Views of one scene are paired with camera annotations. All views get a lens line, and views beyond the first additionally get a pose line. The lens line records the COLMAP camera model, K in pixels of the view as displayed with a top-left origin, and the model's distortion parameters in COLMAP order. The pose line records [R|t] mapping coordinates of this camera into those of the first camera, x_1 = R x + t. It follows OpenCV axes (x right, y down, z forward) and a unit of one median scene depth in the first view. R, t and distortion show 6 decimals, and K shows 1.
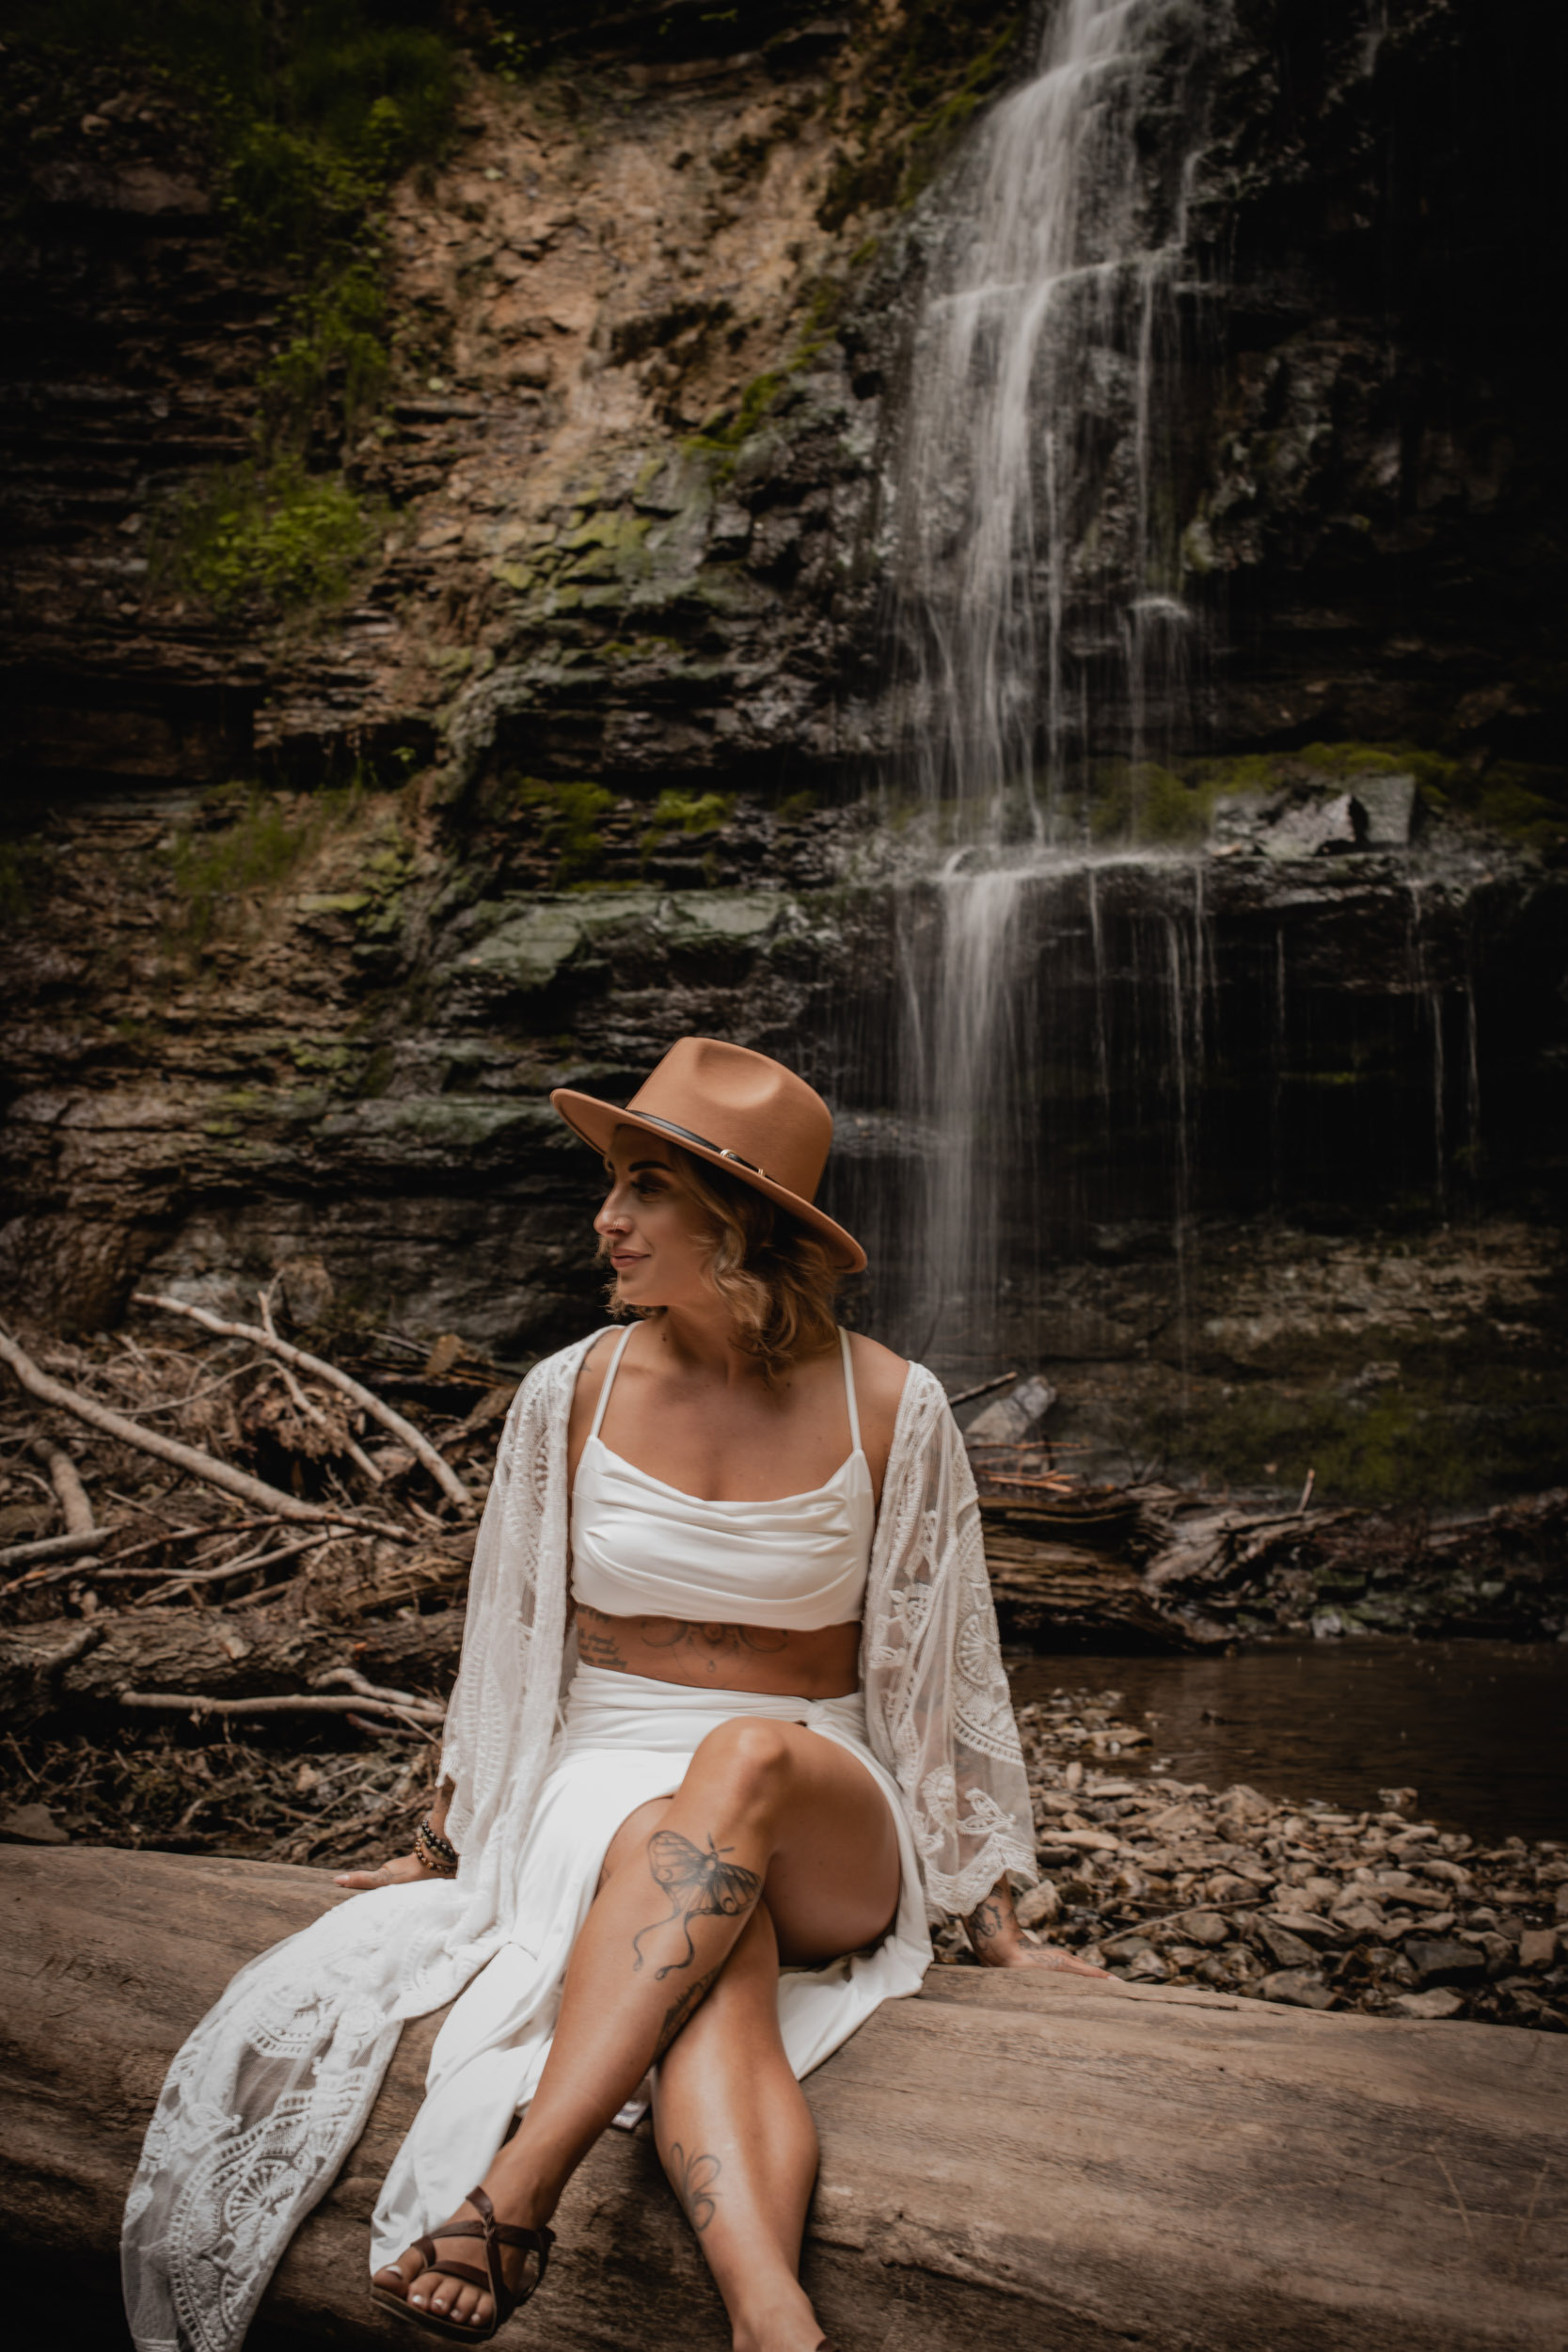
lens RADIAL K [[3394.0, 0, 792.6], [0, 3394.0, 1181.0], [0, 0, 1]] dist [-0.000234, 0.074591]
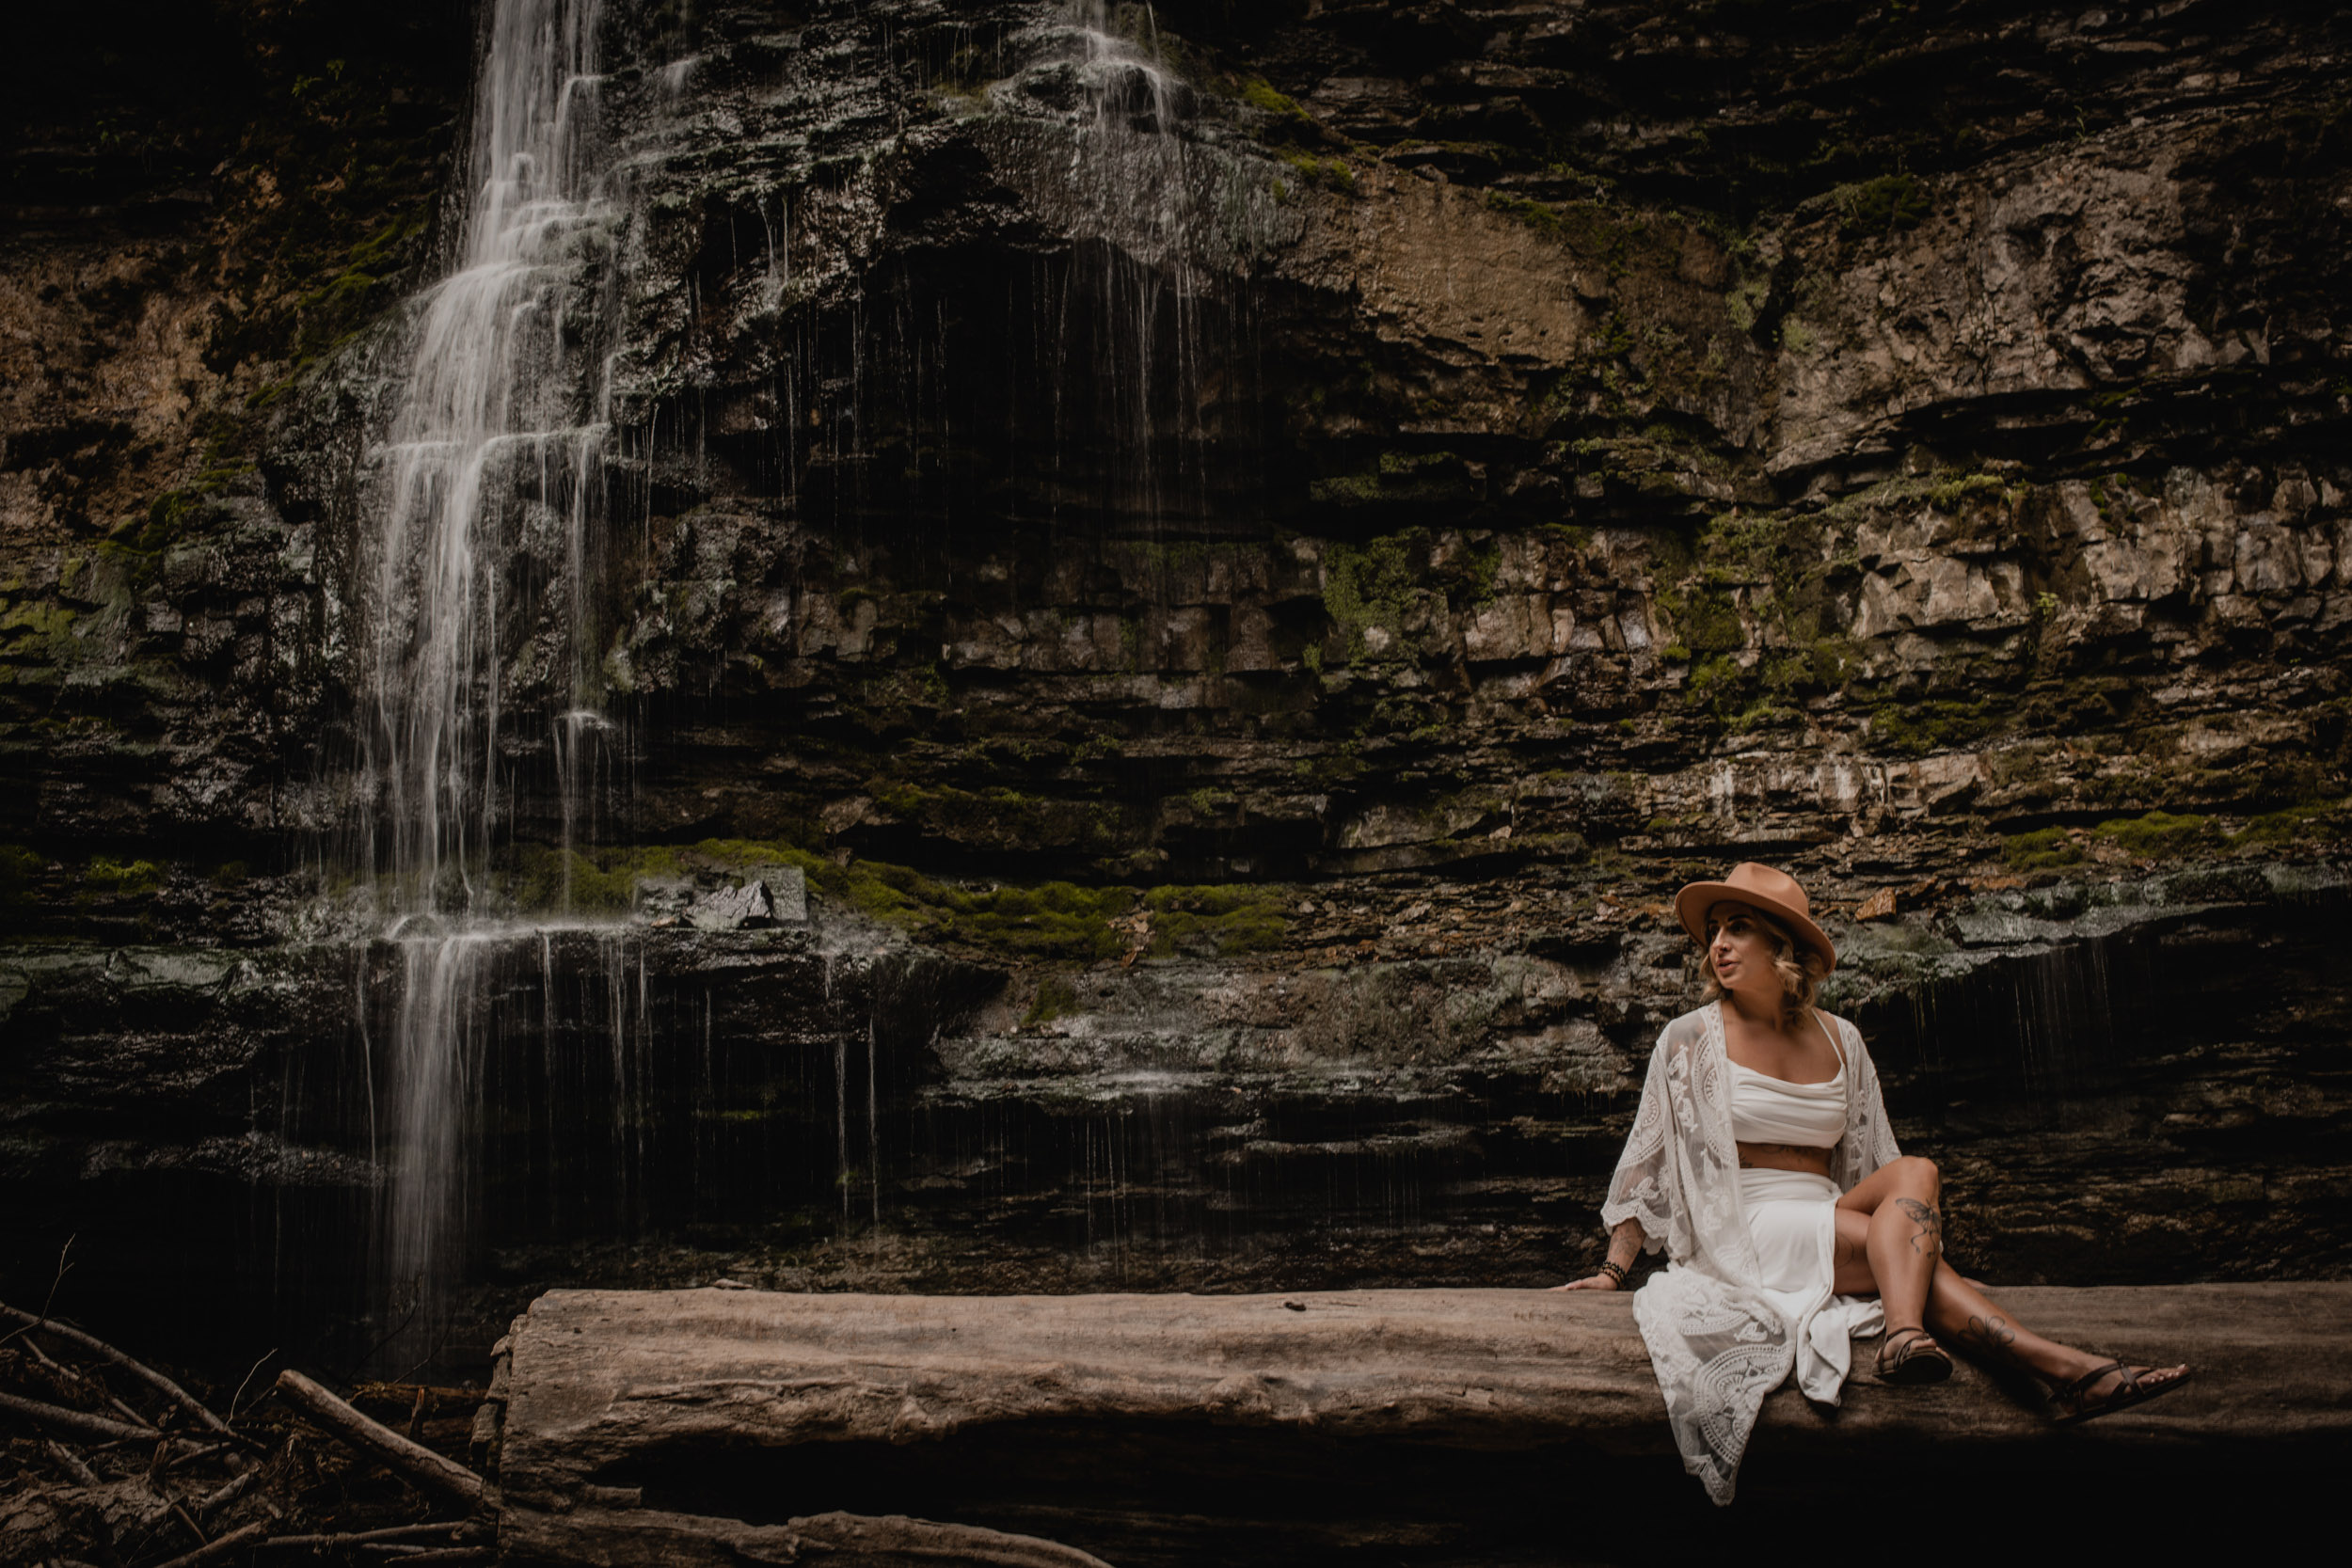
lens RADIAL K [[3379.3, 0, 1171.6], [0, 3379.3, 808.0], [0, 0, 1]] dist [-0.003230, 0.143045]
pose [[0.886032, 0.054998, 0.460351, -0.236893], [0.017733, 0.988192, -0.152190, 0.042483], [-0.463285, 0.143009, 0.874594, -0.116294]]
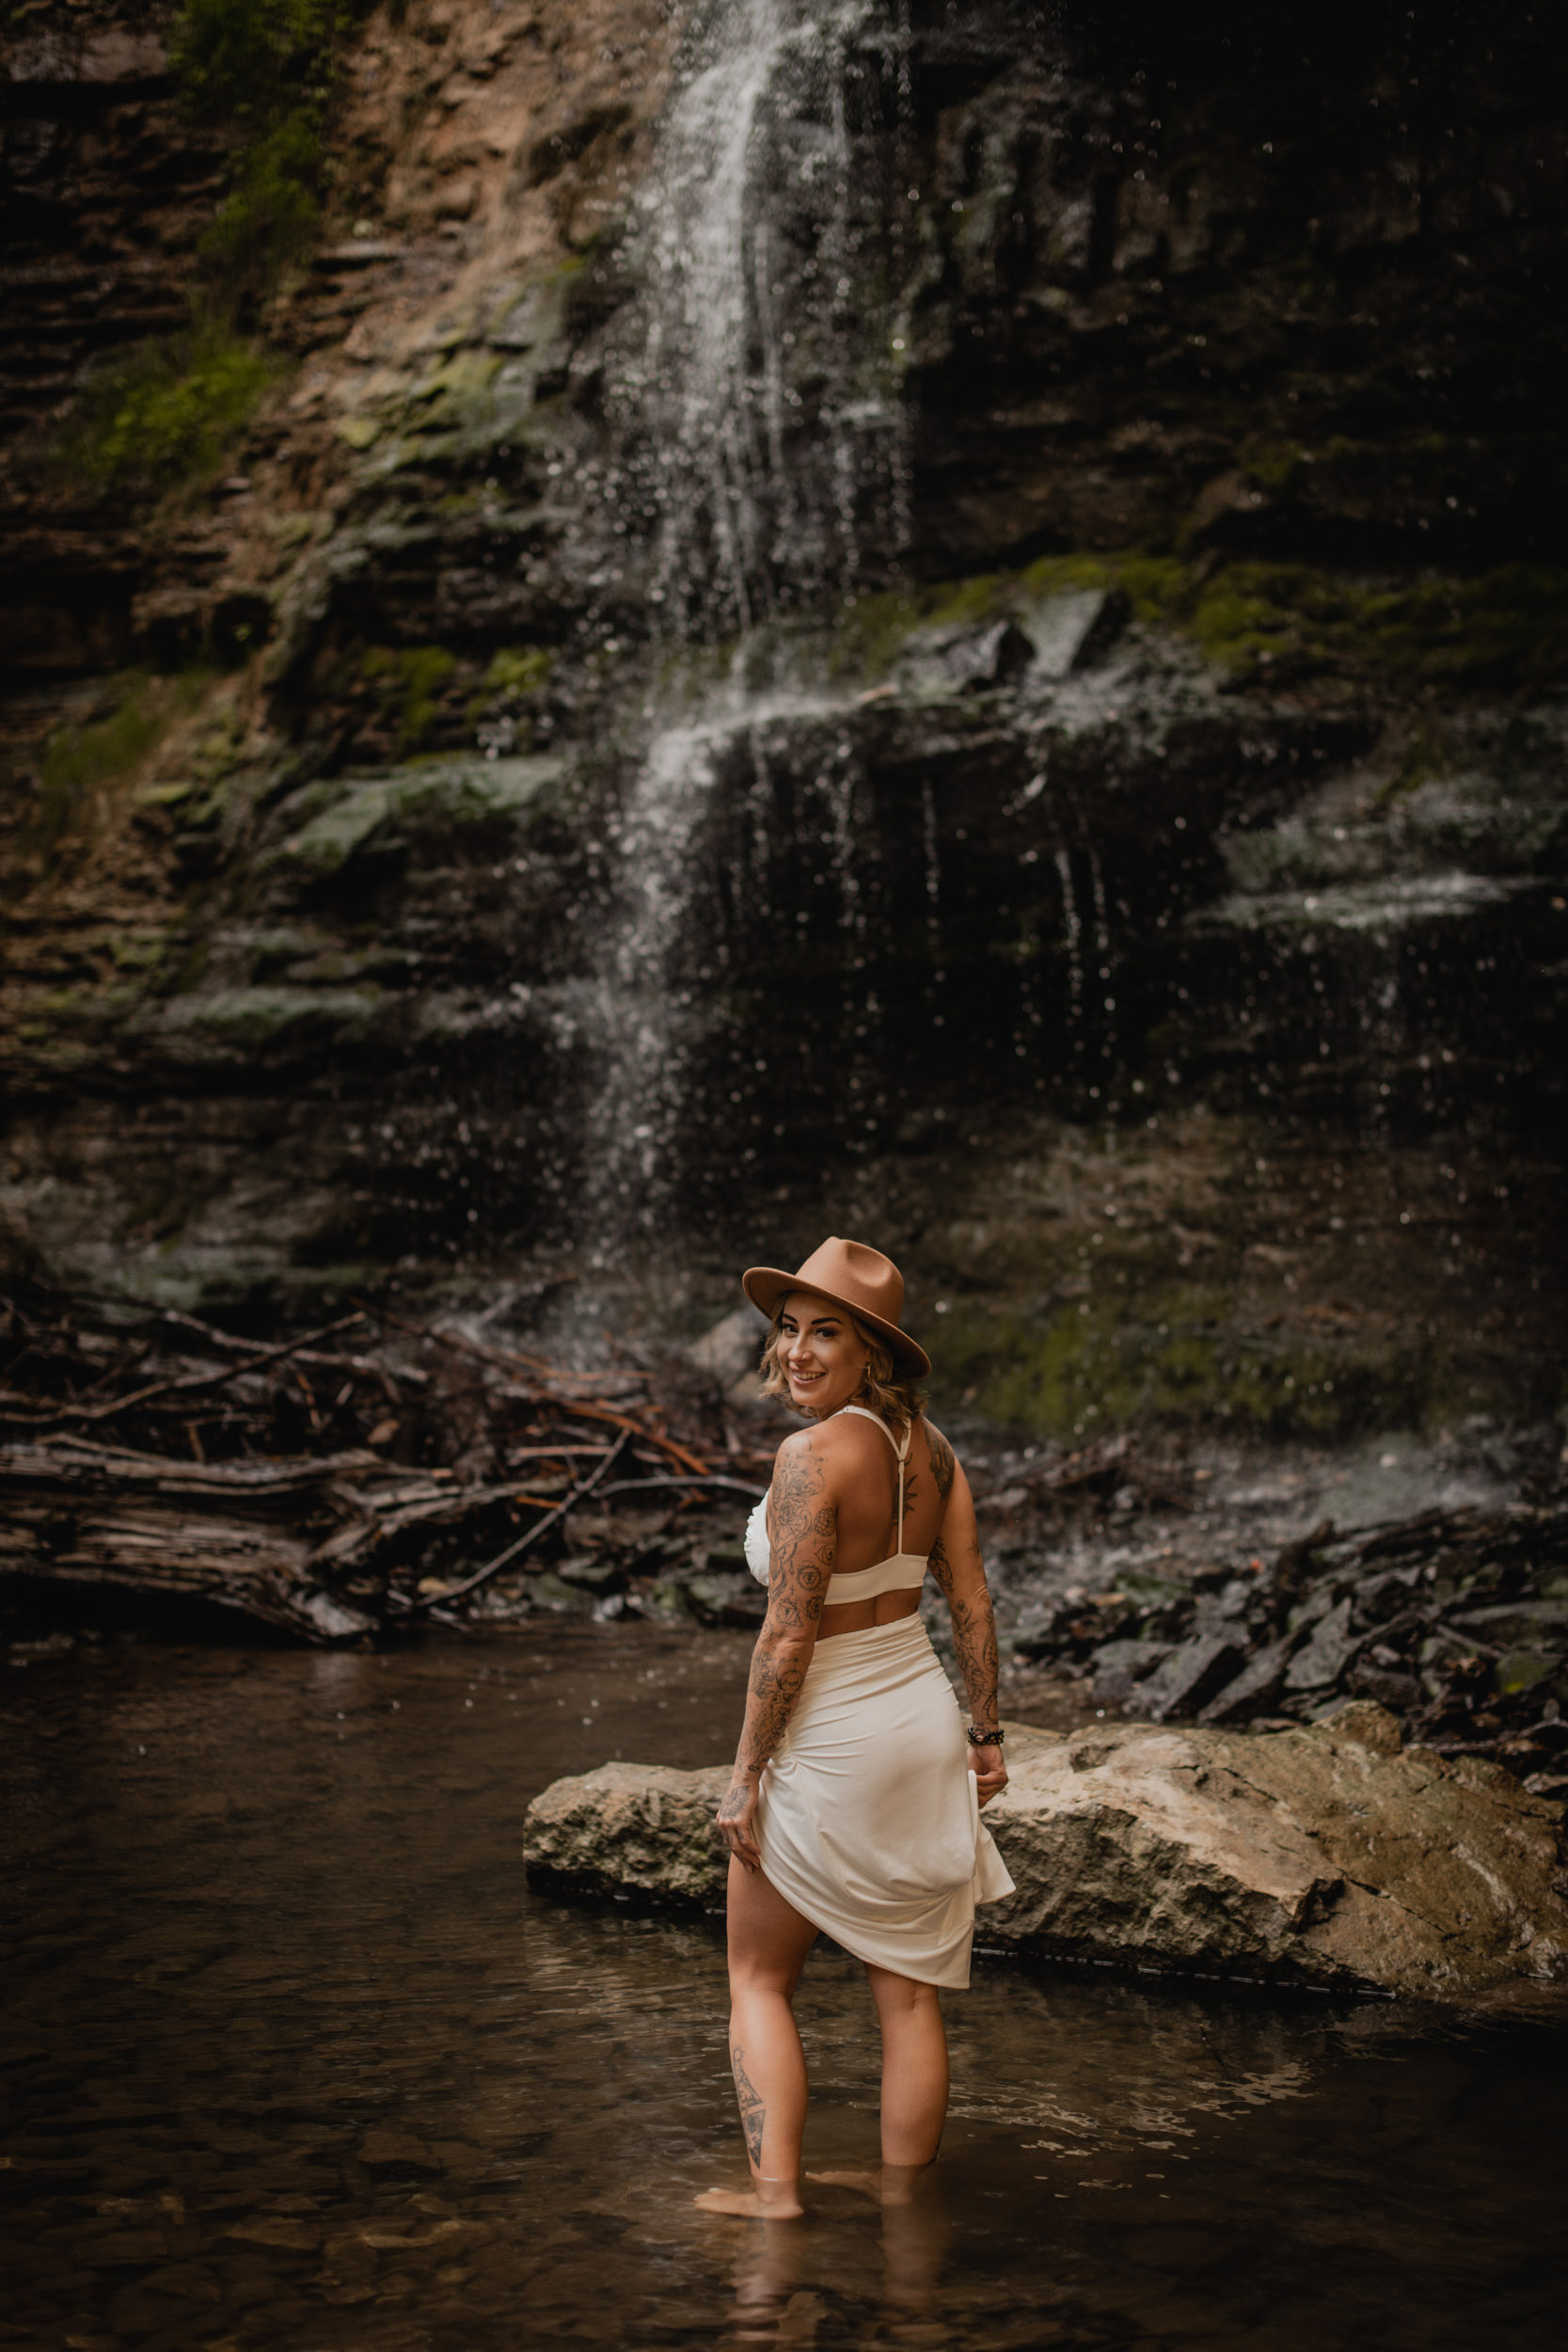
lens RADIAL K [[3433.4, 0, 800.7], [0, 3433.4, 1184.0], [0, 0, 1]] dist [-0.004529, 0.136053]
pose [[0.934021, -0.010016, -0.357078, 0.382493], [0.032598, 0.997826, 0.057280, -0.020511], [0.355728, -0.065141, 0.932317, 0.141487]]
